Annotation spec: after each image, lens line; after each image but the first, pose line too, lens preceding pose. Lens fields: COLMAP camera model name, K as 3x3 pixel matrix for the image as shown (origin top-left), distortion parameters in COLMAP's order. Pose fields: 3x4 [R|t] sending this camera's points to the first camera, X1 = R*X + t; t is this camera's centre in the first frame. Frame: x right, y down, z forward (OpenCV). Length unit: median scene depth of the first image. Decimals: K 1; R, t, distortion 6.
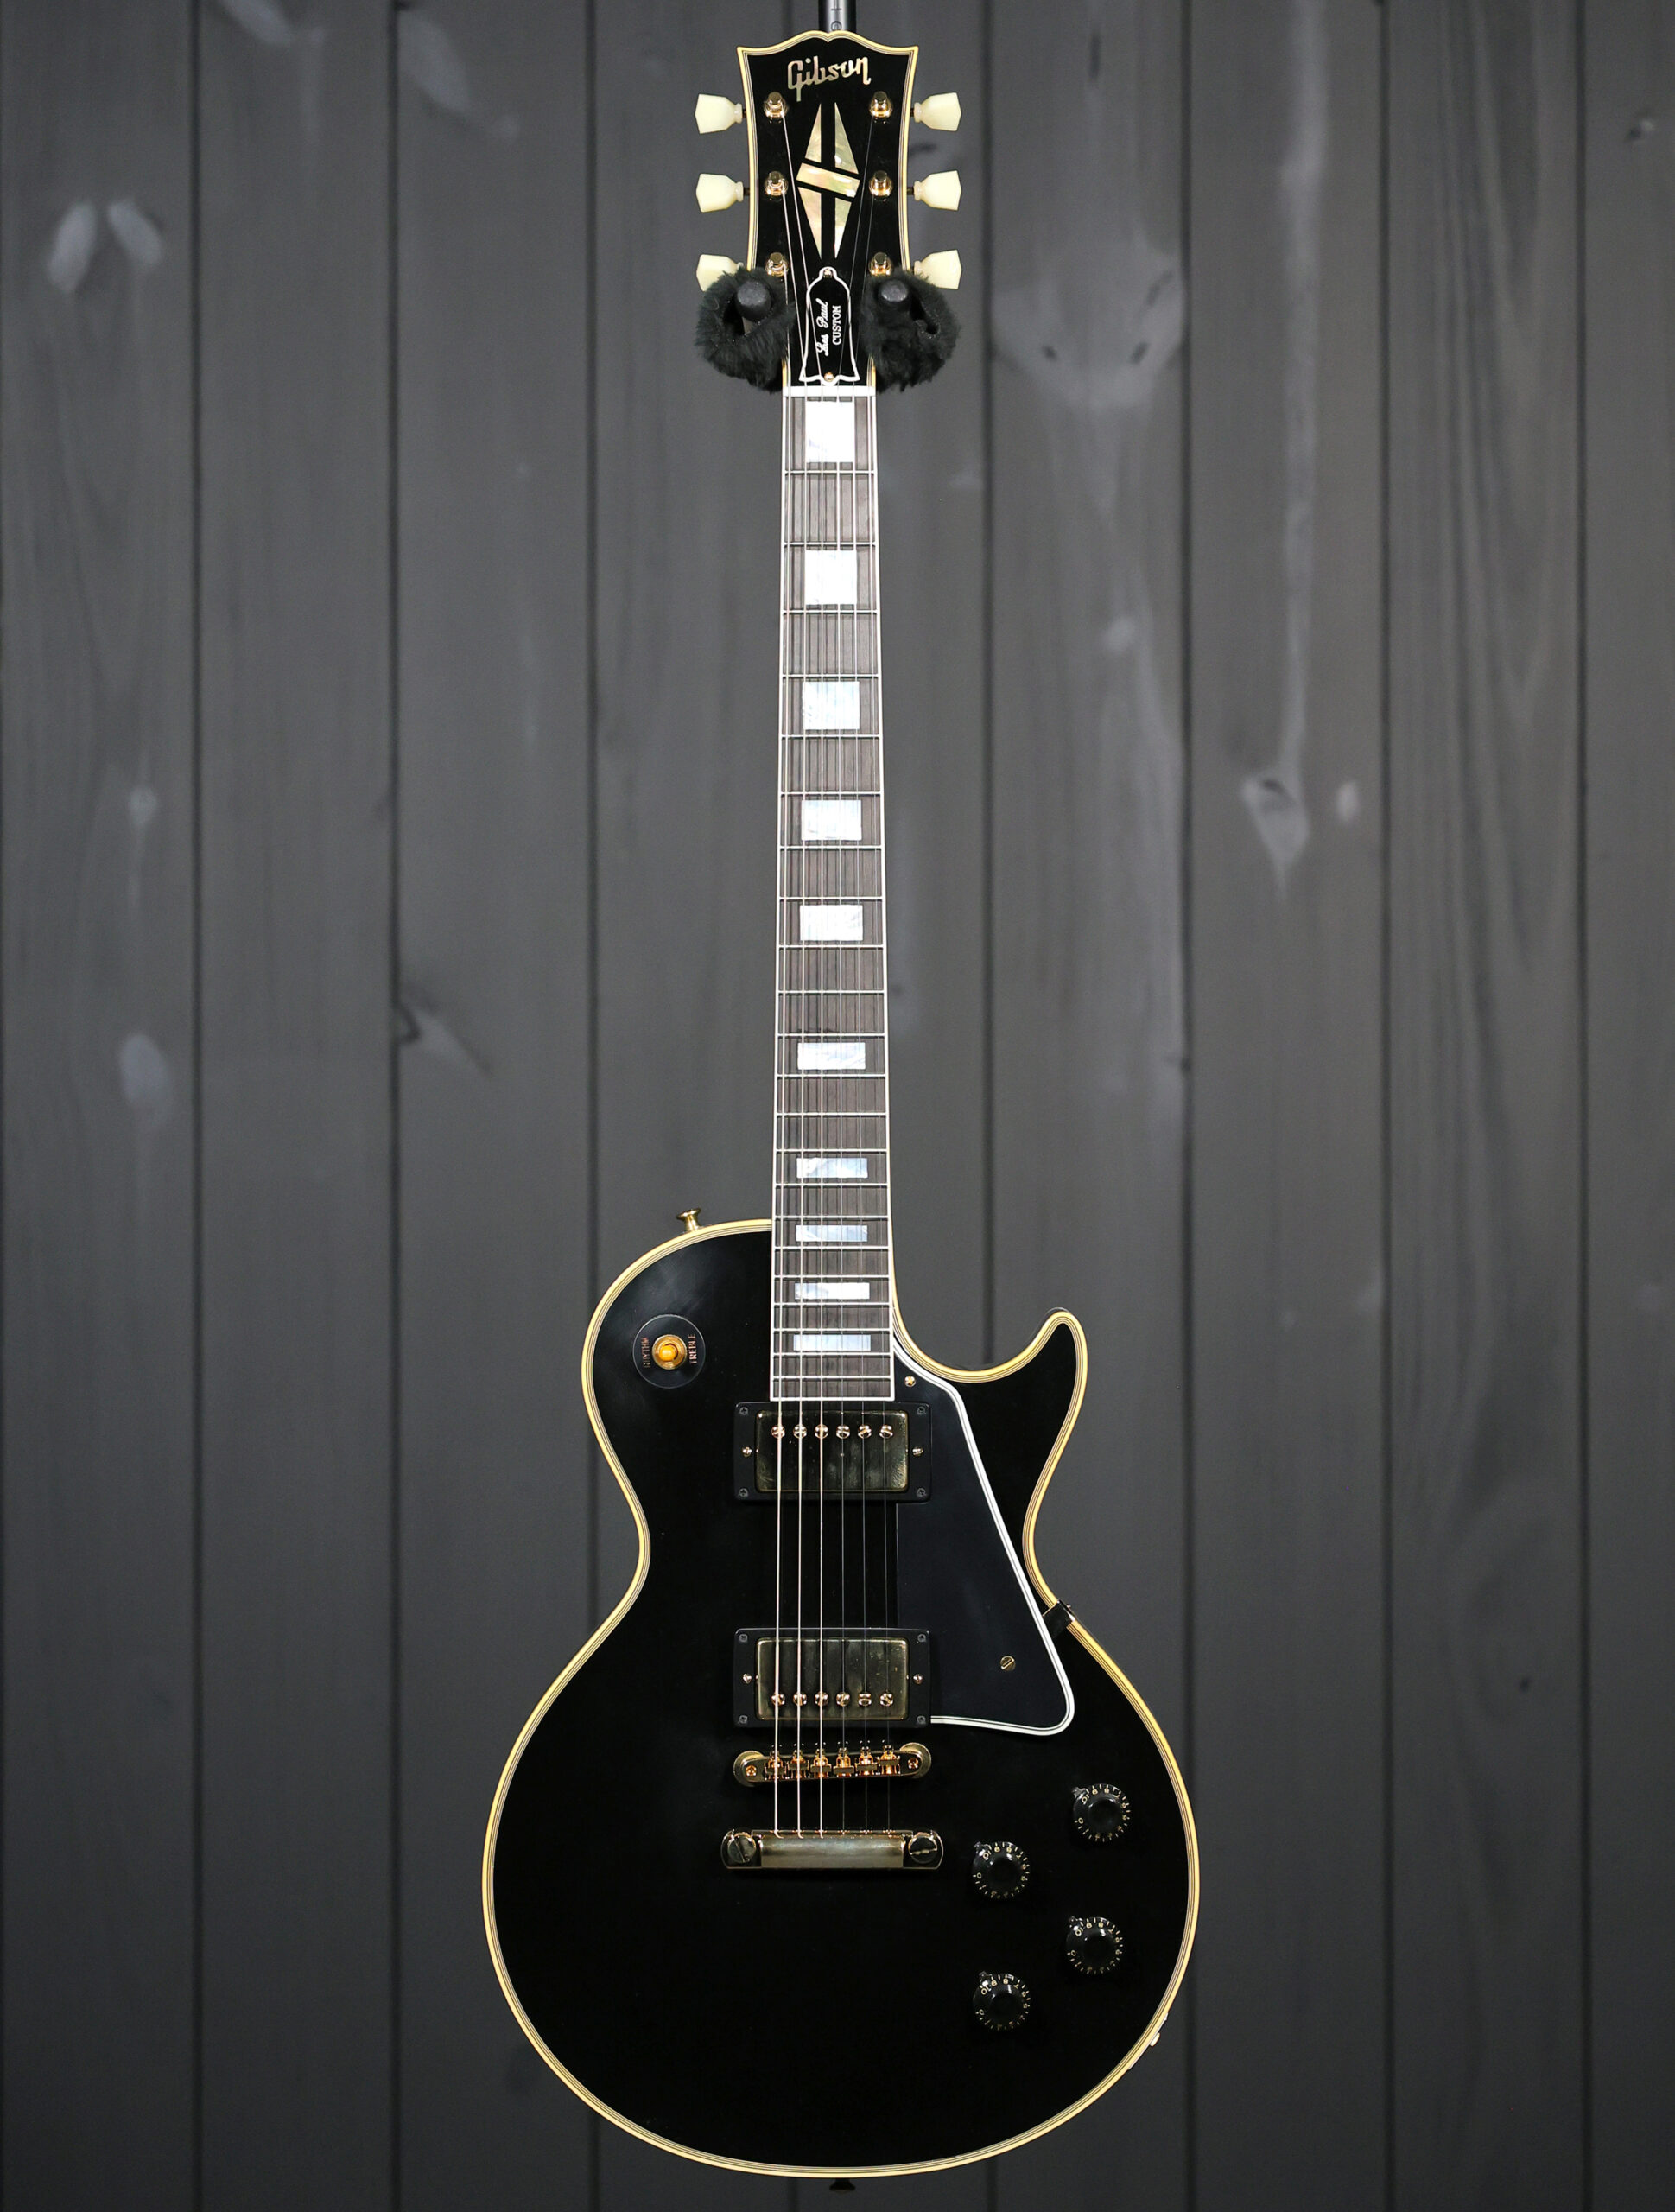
lens RADIAL K [[7864.2, 0, 837.5], [0, 7864.2, 1106.0], [0, 0, 1]] dist [0.082511, 0.341891]
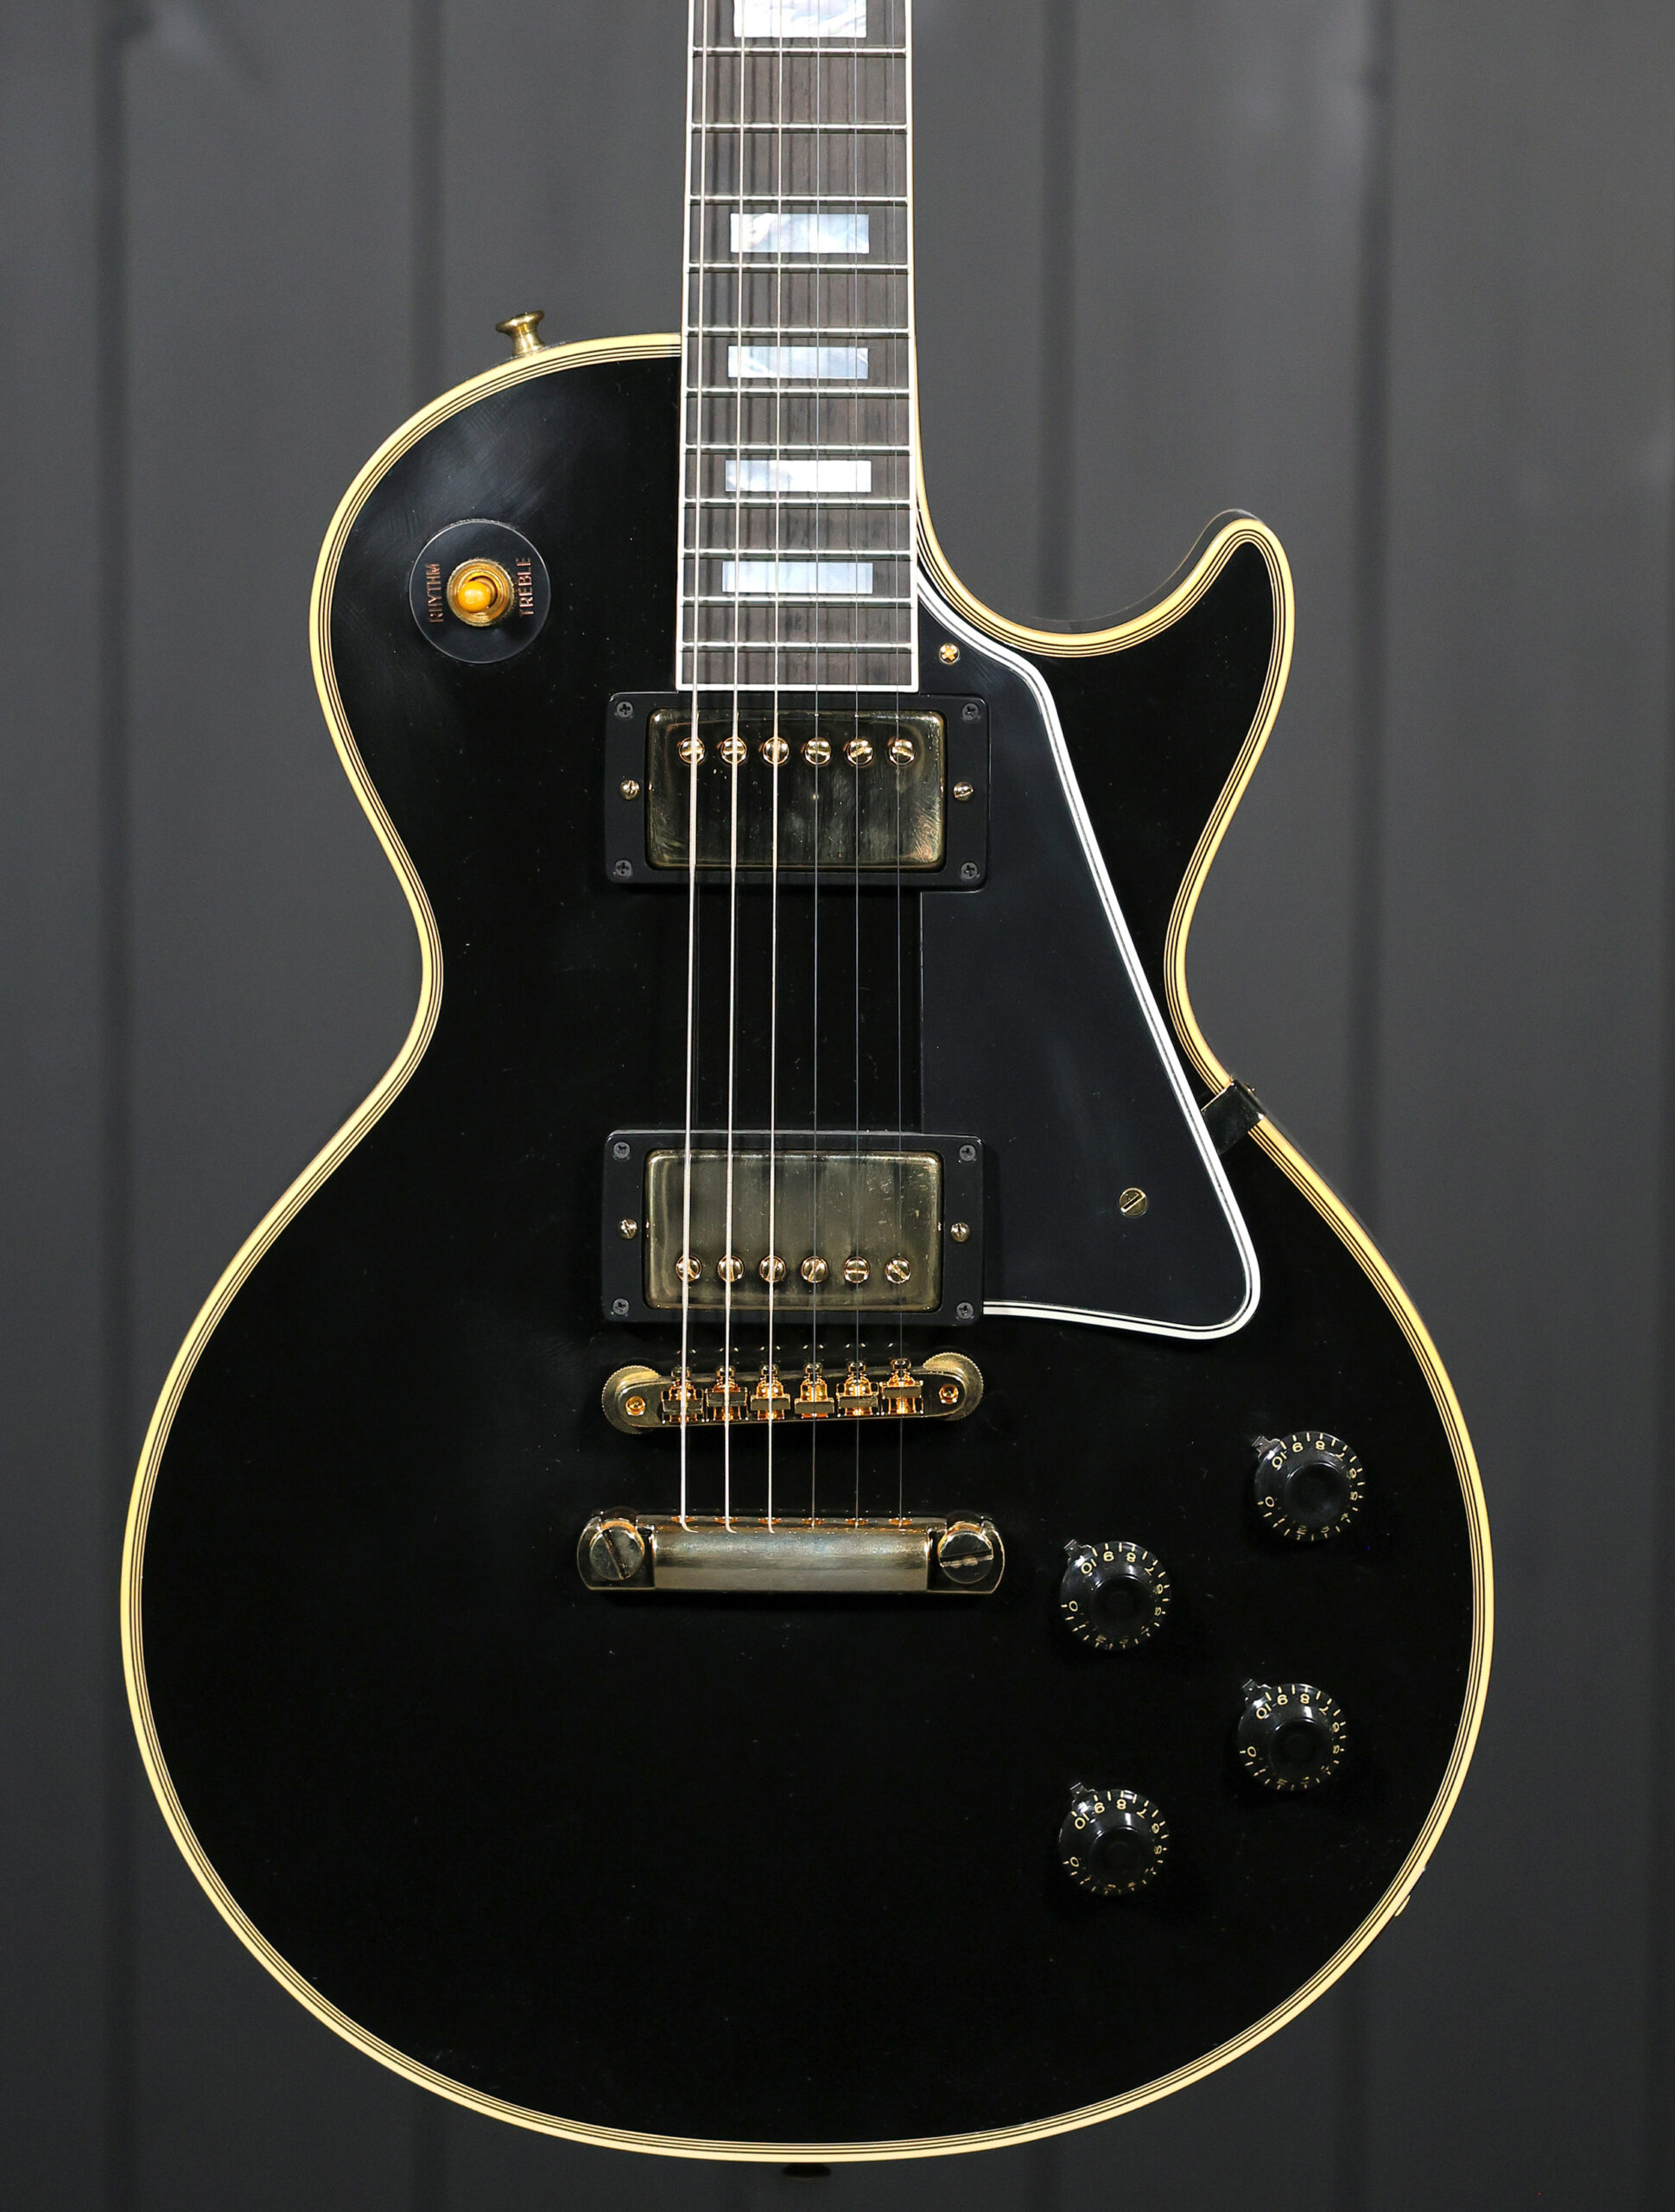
lens RADIAL K [[7864.2, 0, 837.5], [0, 7864.2, 1106.0], [0, 0, 1]] dist [0.082511, 0.341891]
pose [[0.999957, 0.007044, 0.006019, -0.000927], [-0.007677, 0.993600, 0.112698, 0.006552], [-0.005186, -0.112739, 0.993611, 0.487381]]
